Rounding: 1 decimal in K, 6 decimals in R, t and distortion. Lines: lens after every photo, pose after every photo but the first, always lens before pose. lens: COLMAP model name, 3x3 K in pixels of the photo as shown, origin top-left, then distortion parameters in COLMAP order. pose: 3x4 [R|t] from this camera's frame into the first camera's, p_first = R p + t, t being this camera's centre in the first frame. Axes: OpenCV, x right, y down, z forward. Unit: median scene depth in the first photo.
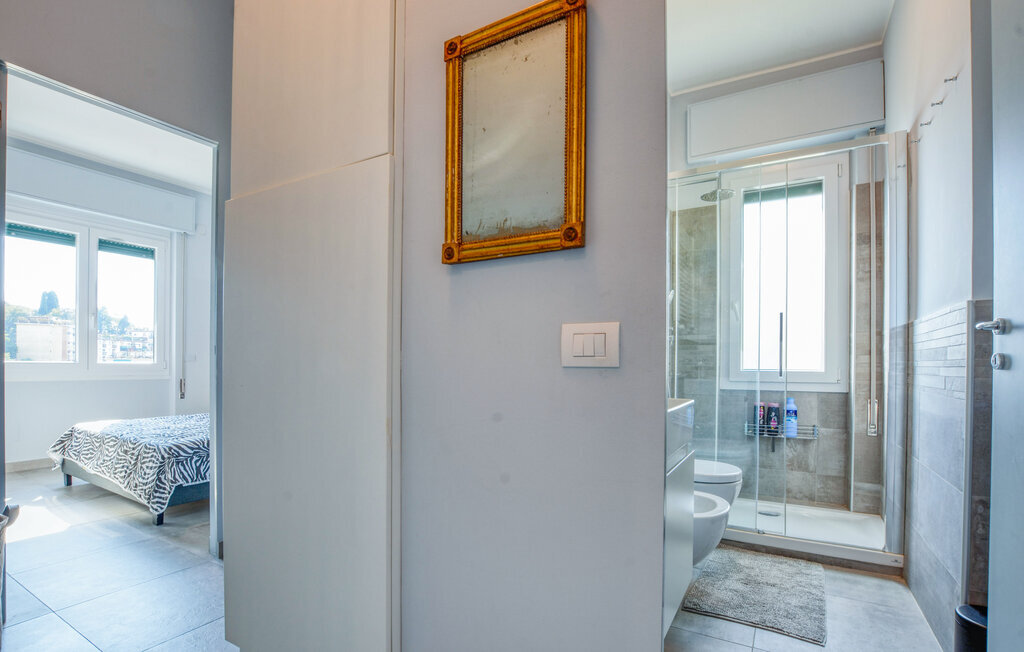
lens RADIAL K [[486.7, 0, 512.6], [0, 486.7, 355.3], [0, 0, 1]] dist [-0.021625, 0.003604]
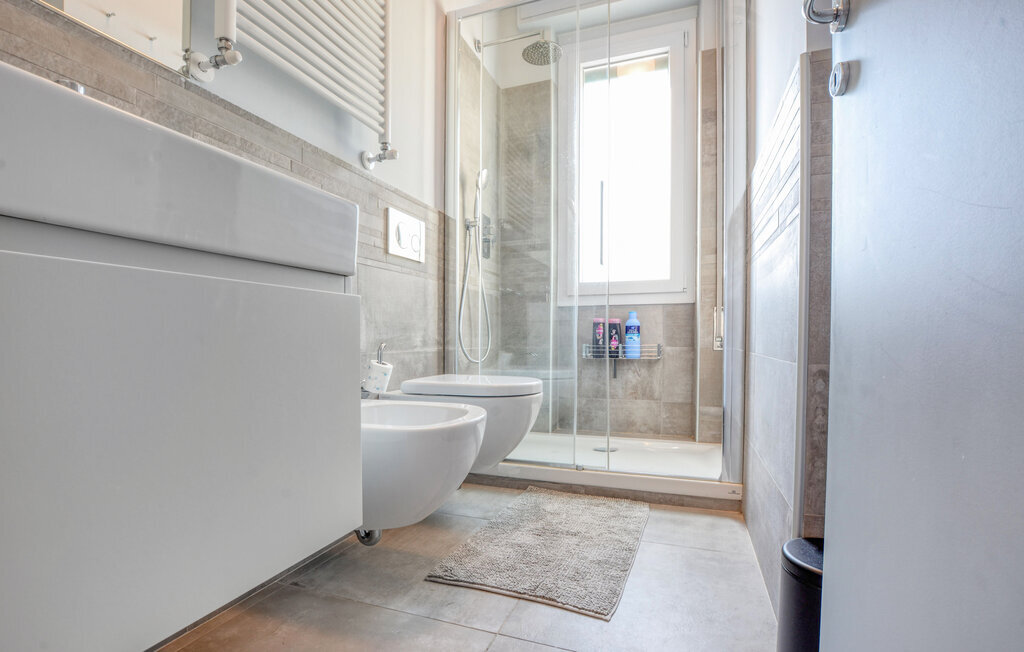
lens RADIAL K [[486.7, 0, 511.7], [0, 486.7, 333.2], [0, 0, 1]] dist [-0.021625, 0.003604]
pose [[0.984190, -0.004868, 0.177051, 0.273119], [0.002889, 0.999930, 0.011431, 0.143073], [-0.177094, -0.010738, 0.984135, 0.260718]]
